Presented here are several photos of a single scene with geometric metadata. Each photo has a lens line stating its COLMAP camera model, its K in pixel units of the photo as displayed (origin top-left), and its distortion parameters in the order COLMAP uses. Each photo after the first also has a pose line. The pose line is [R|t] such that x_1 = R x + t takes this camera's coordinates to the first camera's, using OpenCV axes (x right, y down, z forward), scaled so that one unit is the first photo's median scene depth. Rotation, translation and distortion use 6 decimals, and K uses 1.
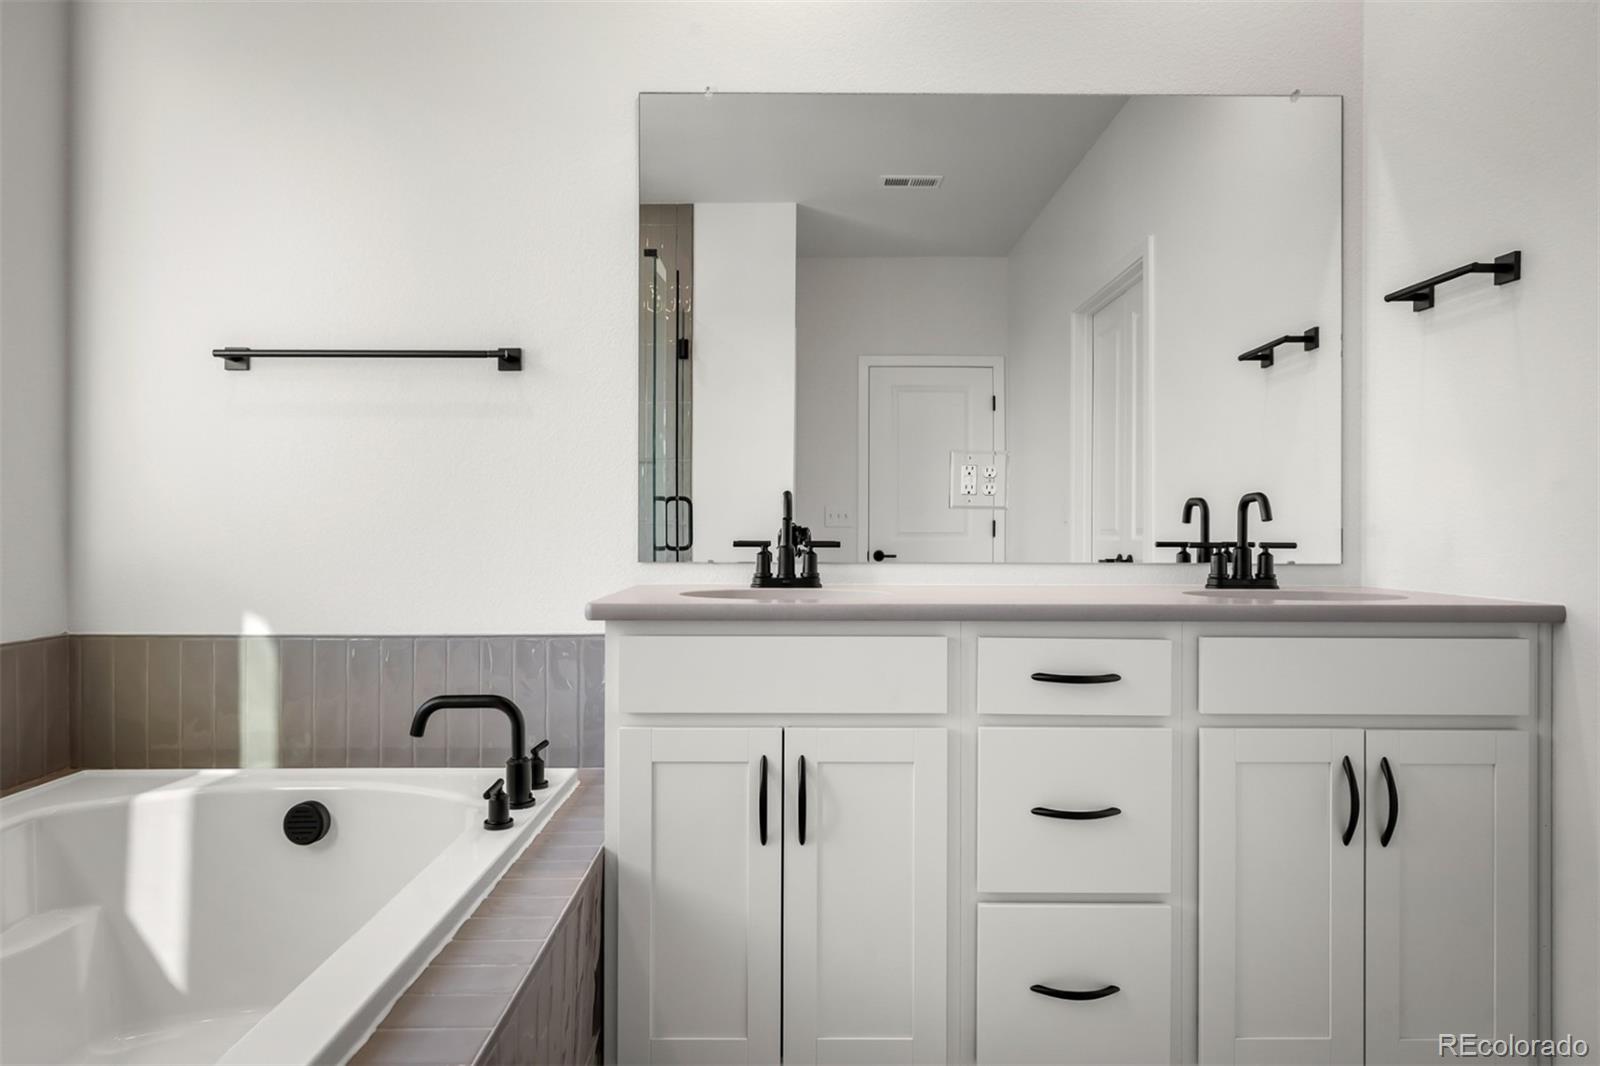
lens RADIAL K [[954.7, 0, 800.0], [0, 954.7, 533.0], [0, 0, 1]] dist [0.005915, 0.000803]
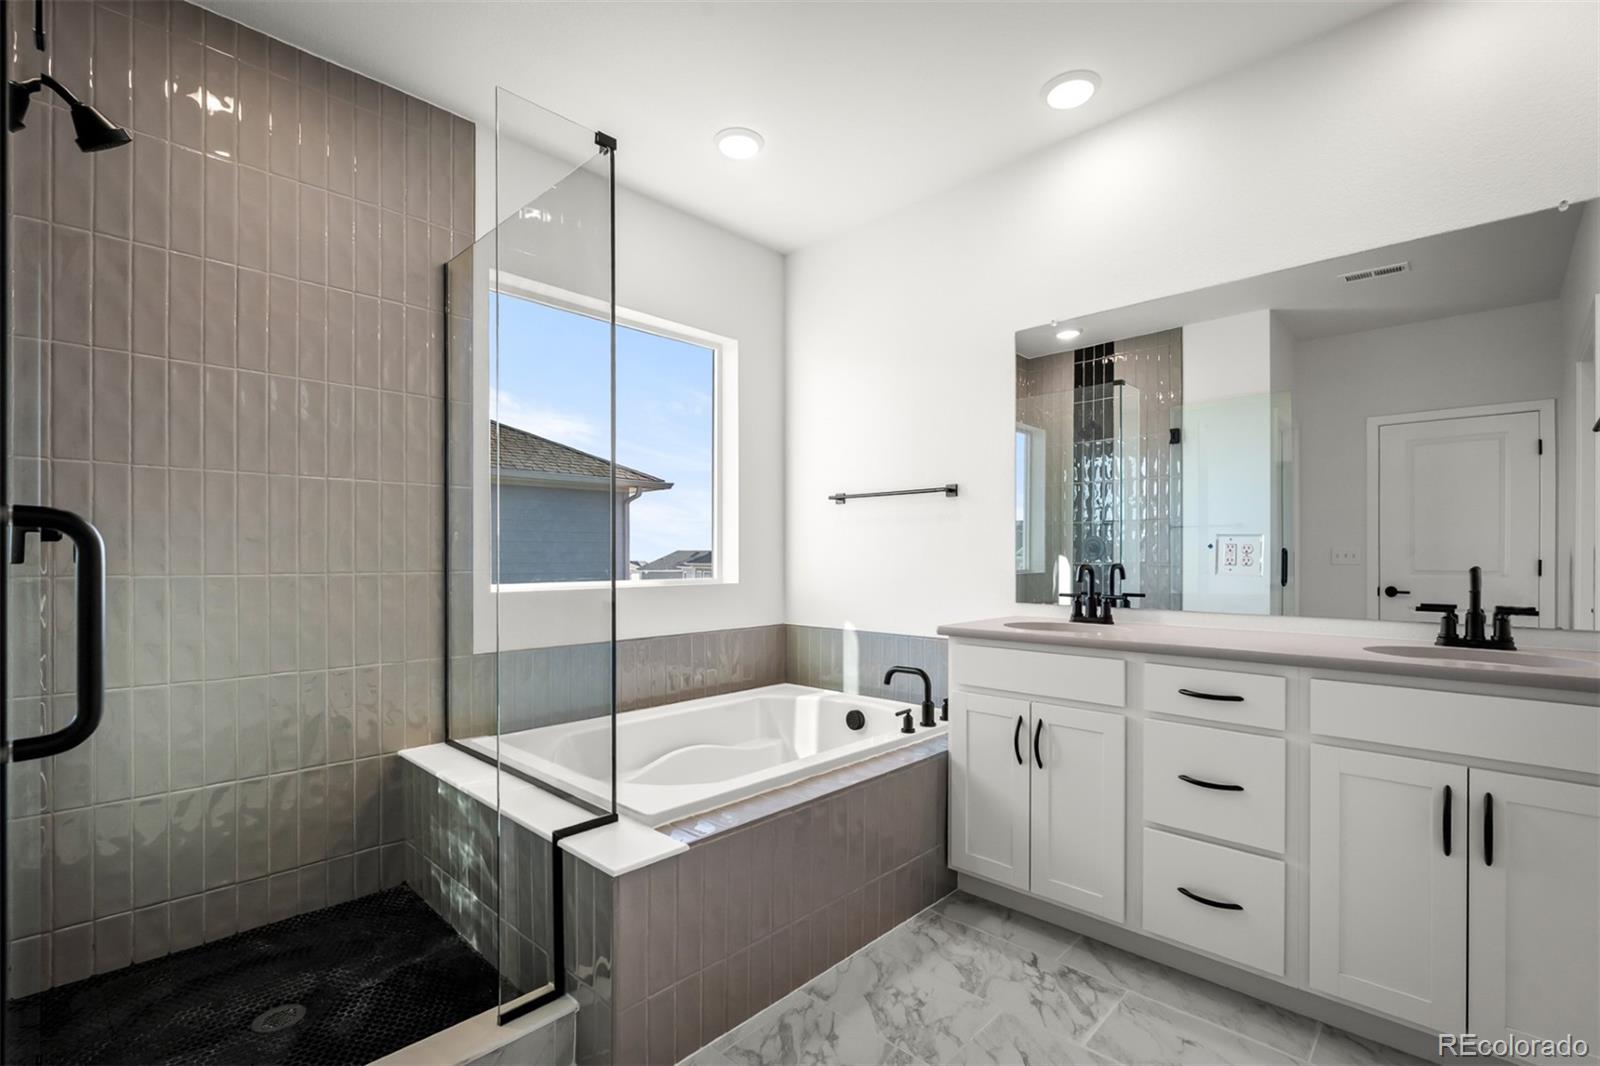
lens RADIAL K [[726.8, 0, 799.2], [0, 726.8, 554.6], [0, 0, 1]] dist [-0.000553, -0.000168]
pose [[0.720038, -0.001912, -0.693932, 0.540391], [-0.000953, 0.999993, -0.003744, -0.060690], [0.693934, 0.003357, 0.720031, -0.259727]]
